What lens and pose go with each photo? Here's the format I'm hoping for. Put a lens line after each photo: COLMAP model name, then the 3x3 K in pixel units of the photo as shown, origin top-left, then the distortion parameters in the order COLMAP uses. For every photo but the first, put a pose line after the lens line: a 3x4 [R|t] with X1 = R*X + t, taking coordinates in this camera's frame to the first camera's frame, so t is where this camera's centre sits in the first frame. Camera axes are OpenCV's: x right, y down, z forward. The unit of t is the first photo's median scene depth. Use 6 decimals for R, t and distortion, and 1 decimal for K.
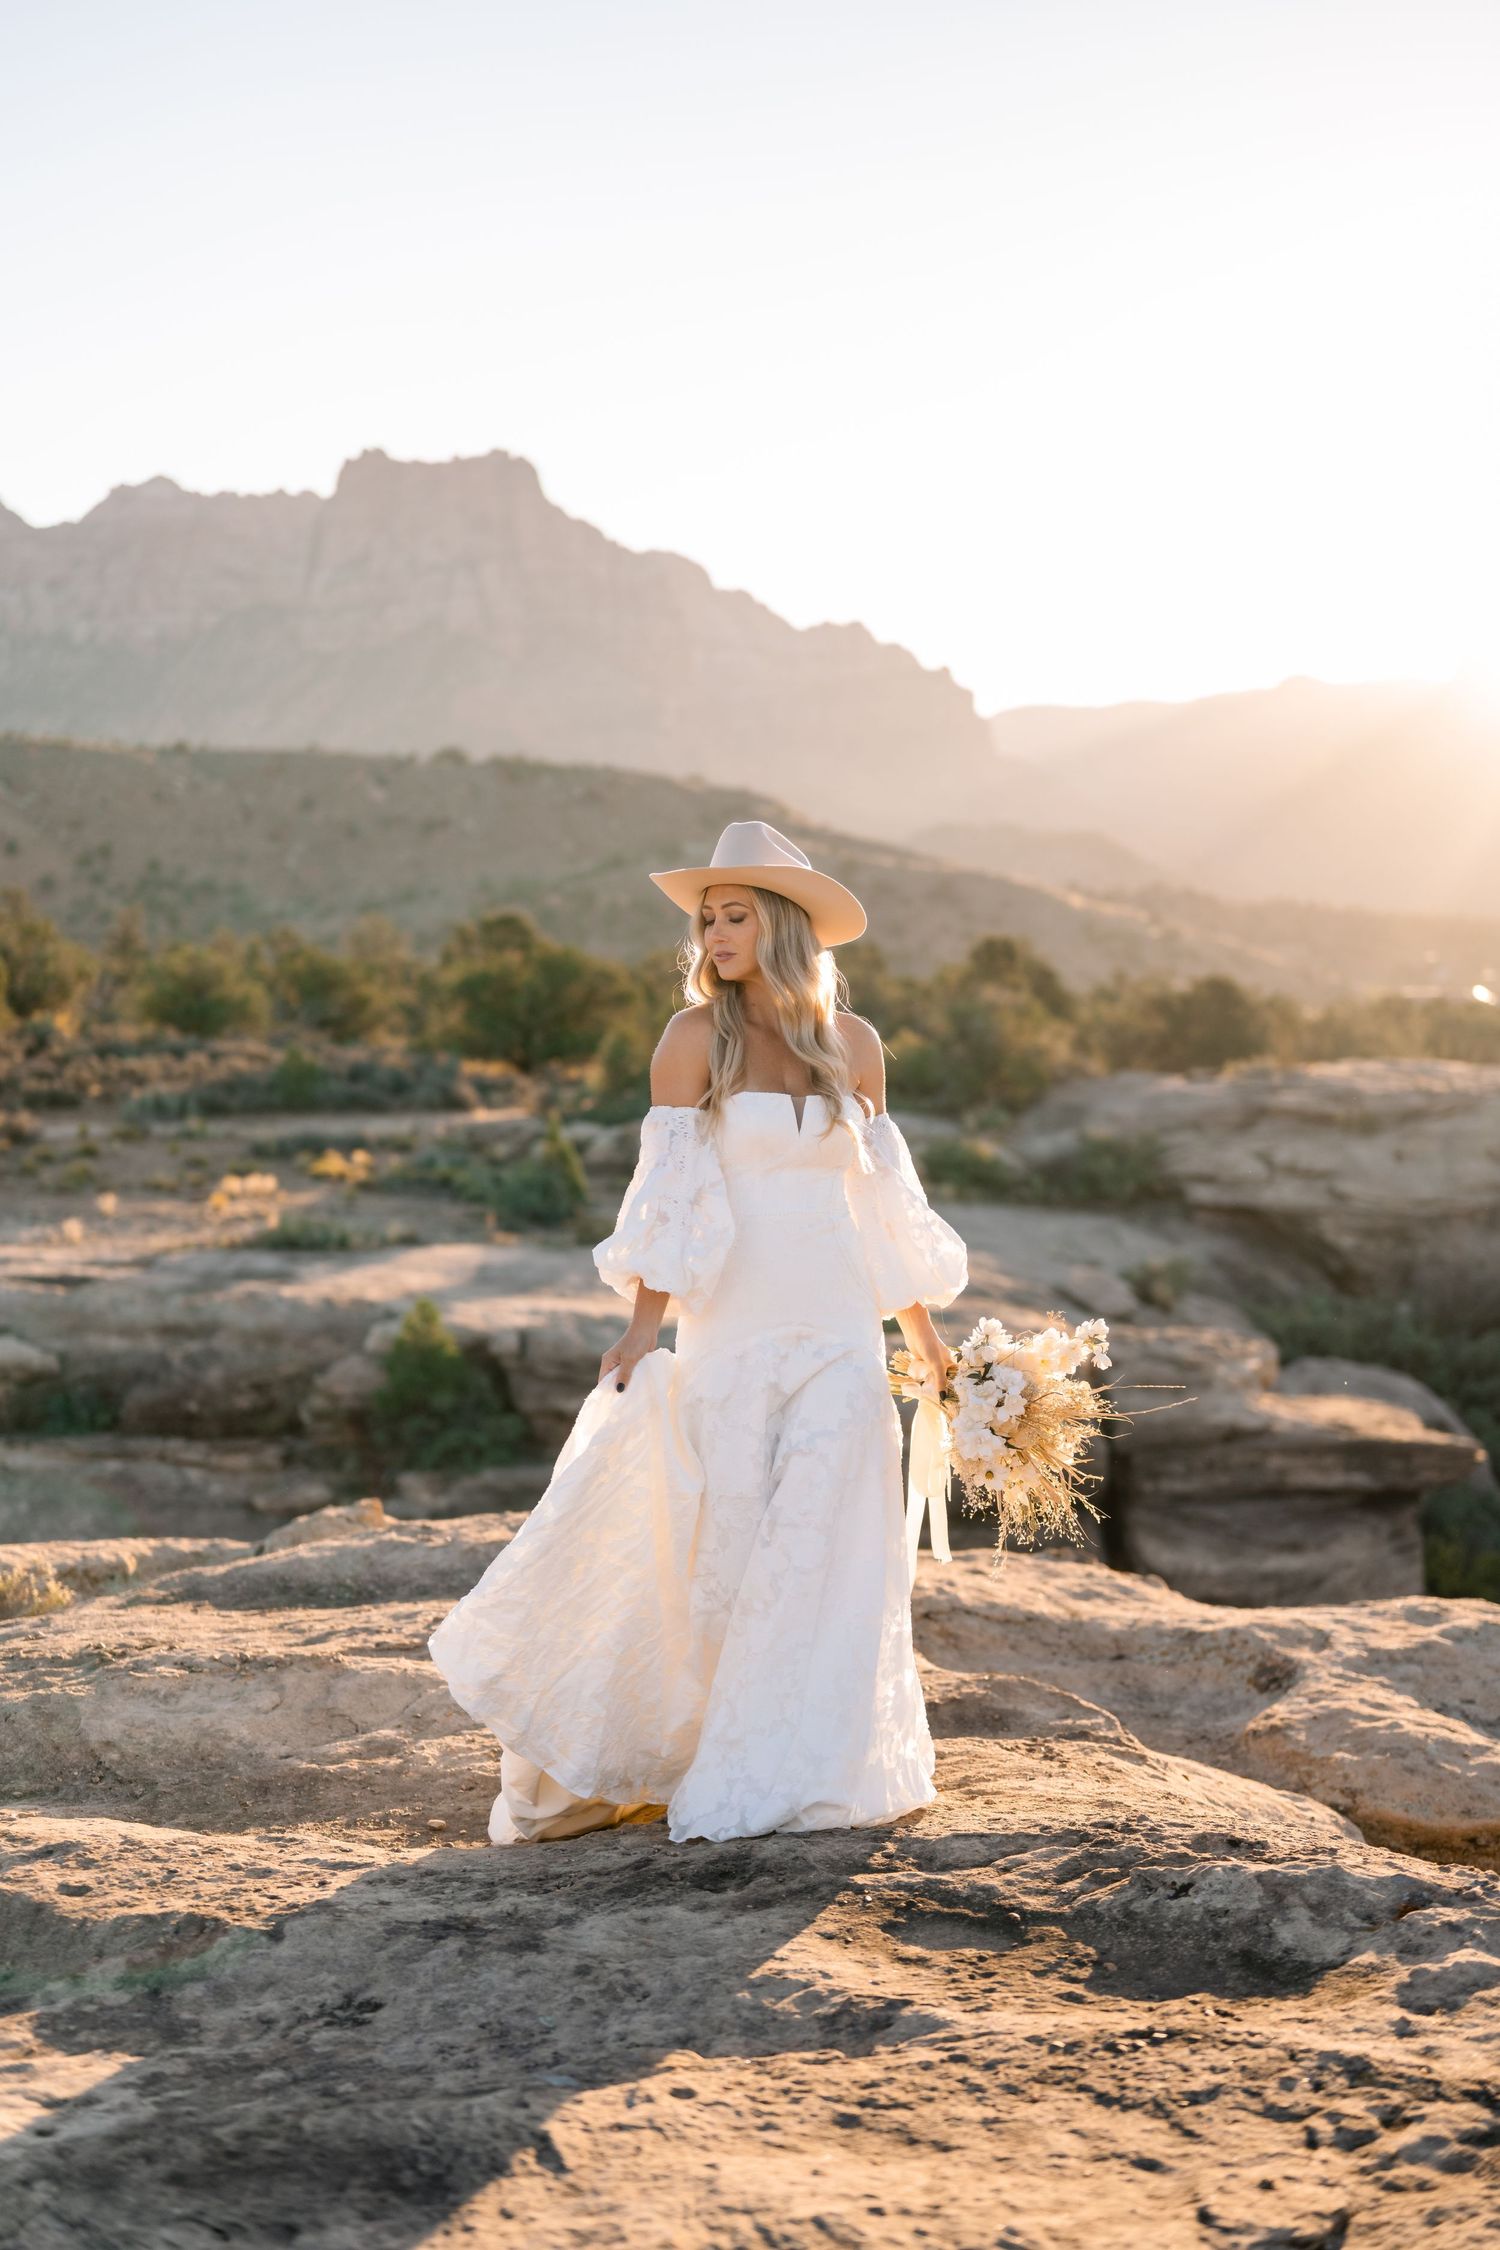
lens RADIAL K [[3128.7, 0, 748.0], [0, 3128.7, 1173.4], [0, 0, 1]] dist [-0.005480, 0.011561]
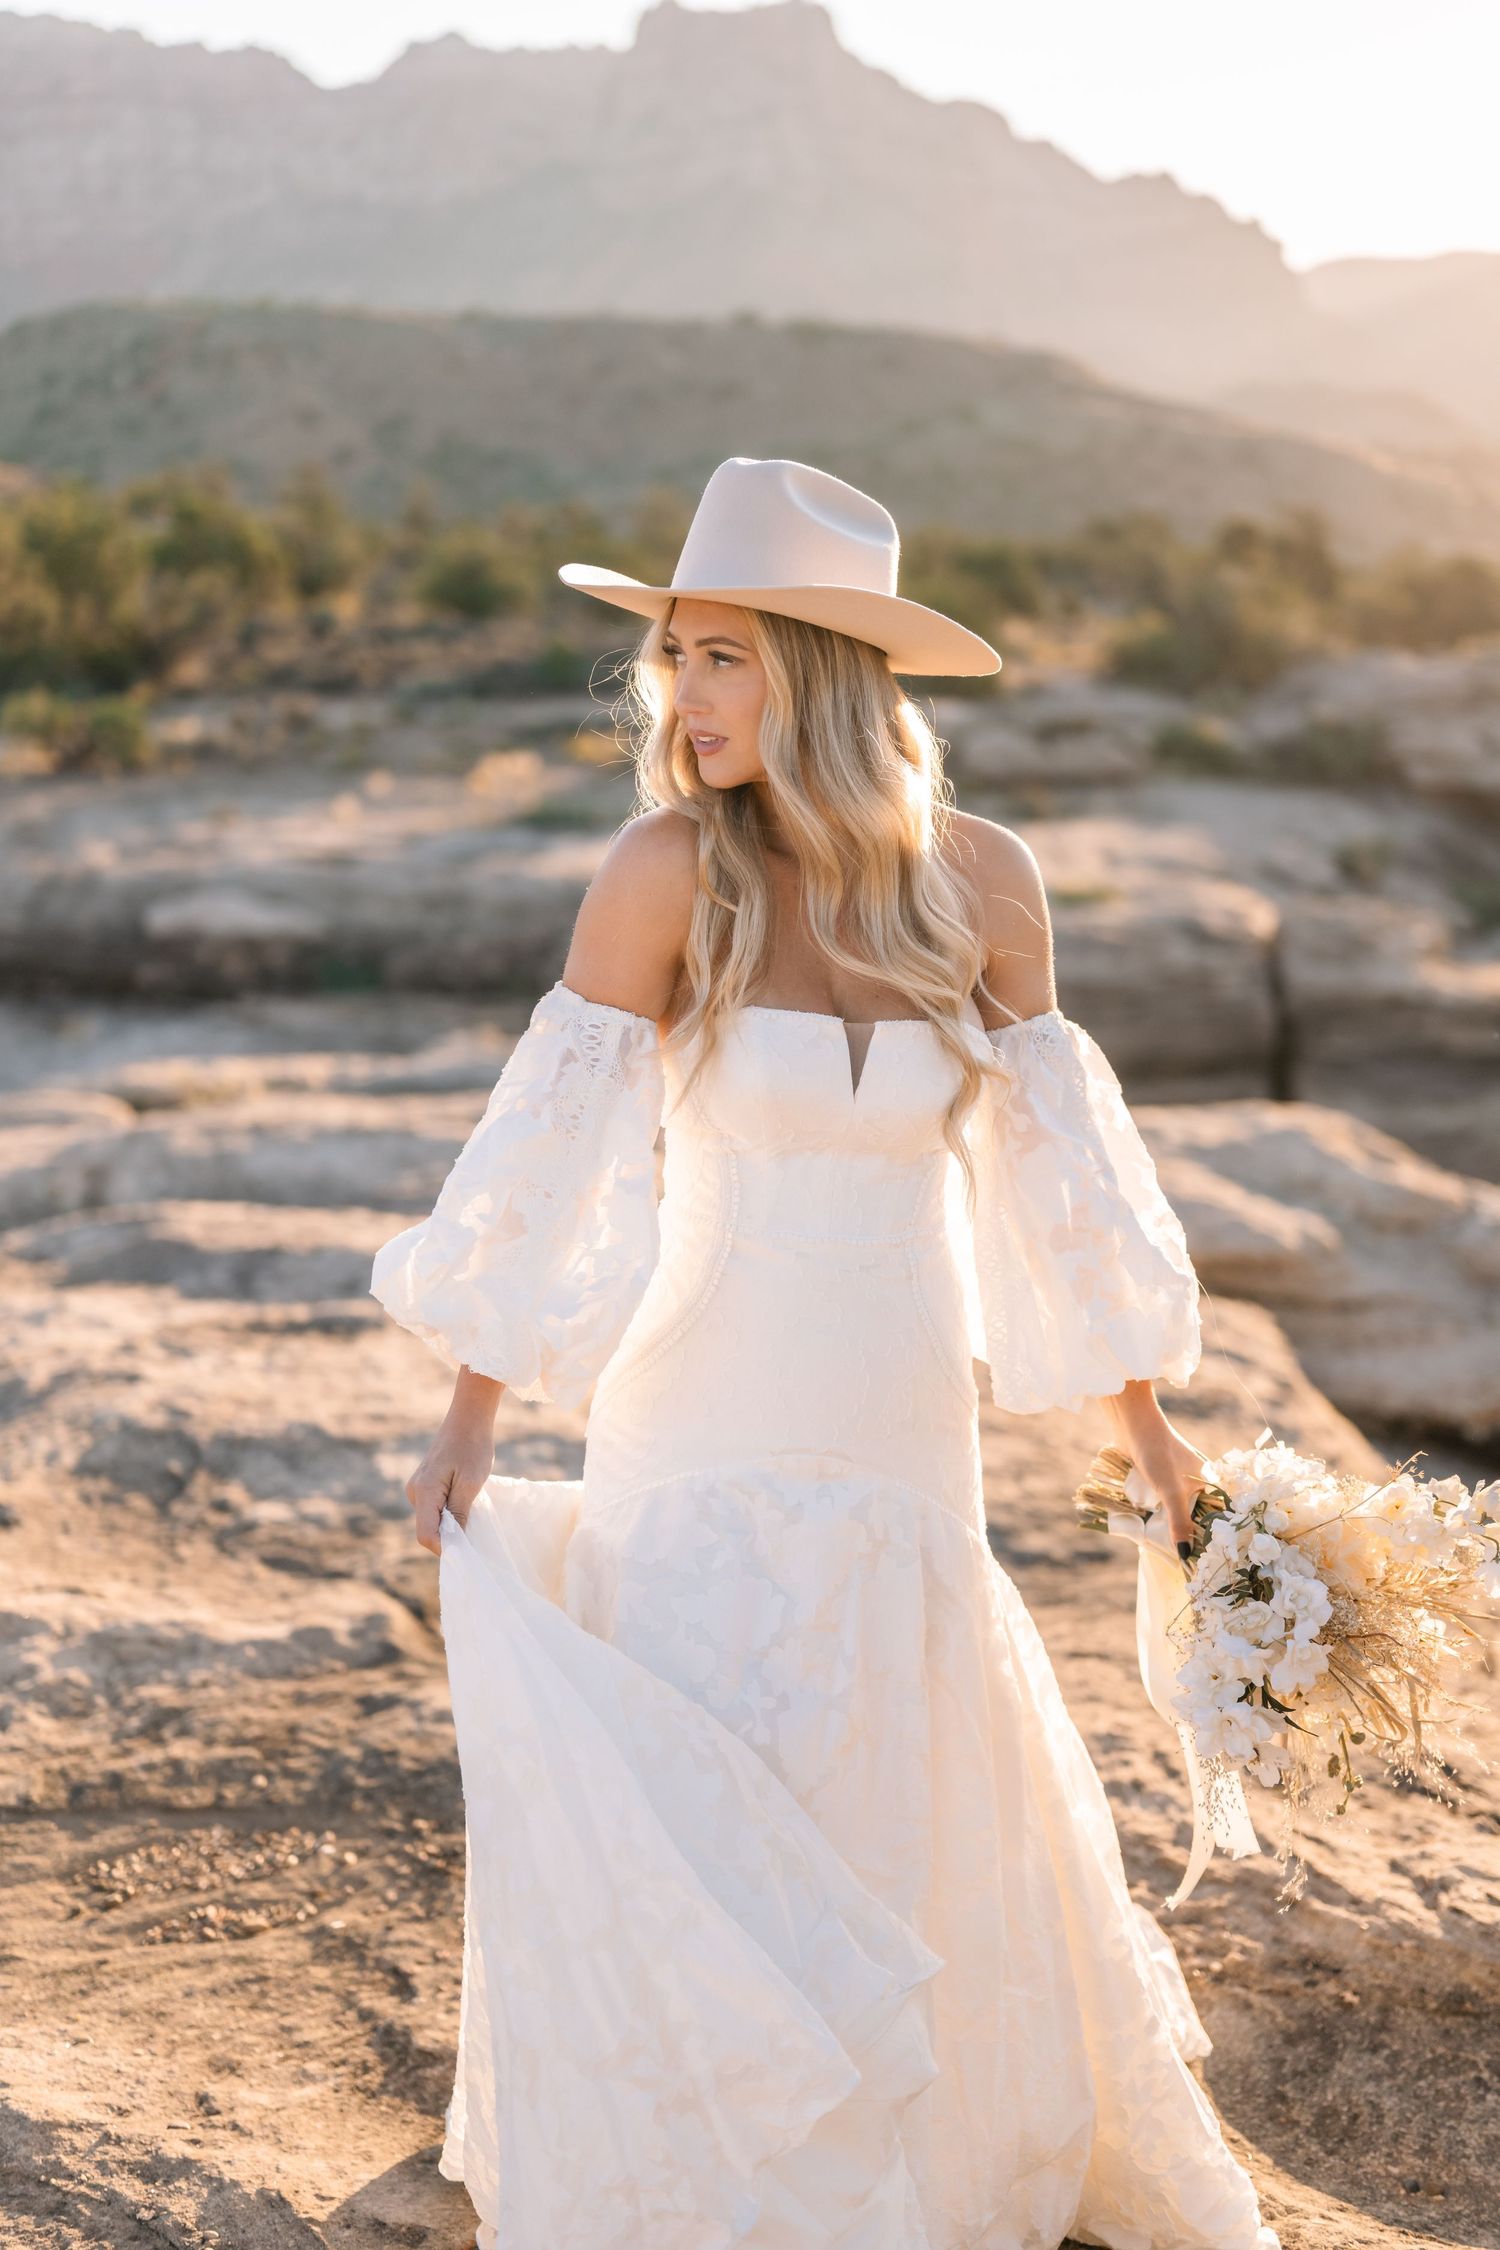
lens RADIAL K [[3148.4, 0, 743.6], [0, 3148.4, 1044.0], [0, 0, 1]] dist [0.007066, 0.007925]
pose [[0.995339, 0.006866, -0.096191, 0.034315], [0.002275, 0.995512, 0.094608, -0.004795], [0.096409, -0.094386, 0.990857, -0.094507]]
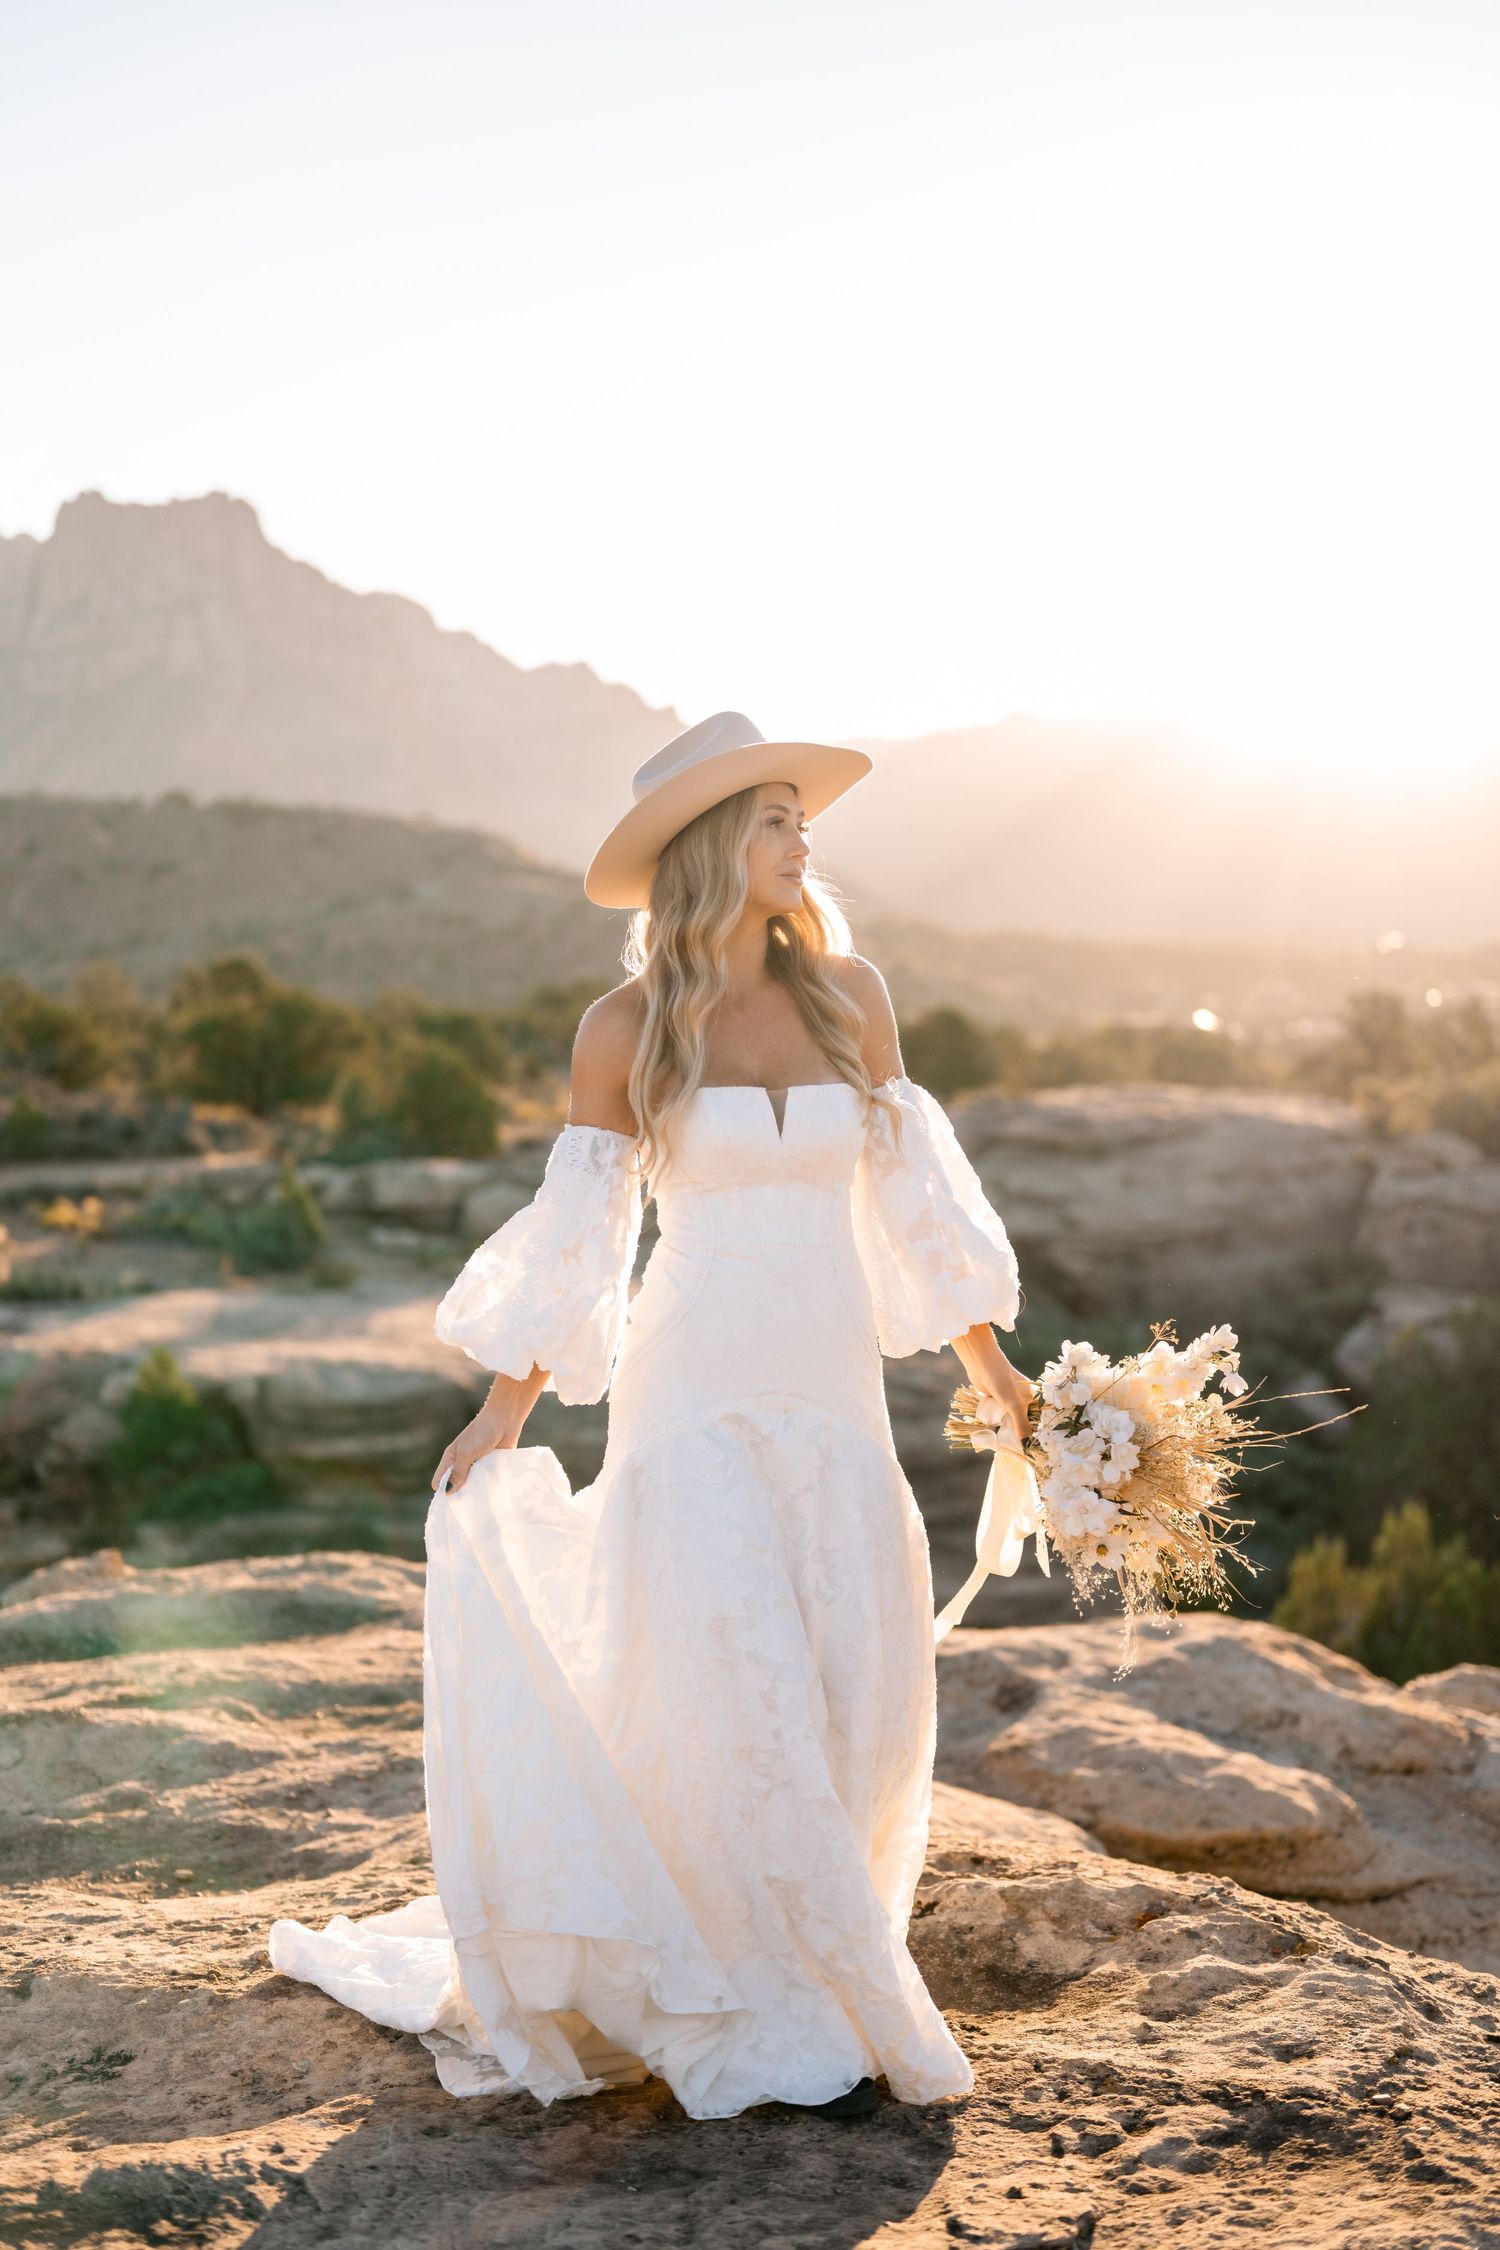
lens RADIAL K [[3128.7, 0, 748.0], [0, 3128.7, 1173.4], [0, 0, 1]] dist [-0.005480, 0.011561]
pose [[0.996257, -0.022167, 0.083546, 0.000242], [0.023153, 0.999673, -0.010857, 0.000009], [-0.083278, 0.012751, 0.996445, -0.002159]]
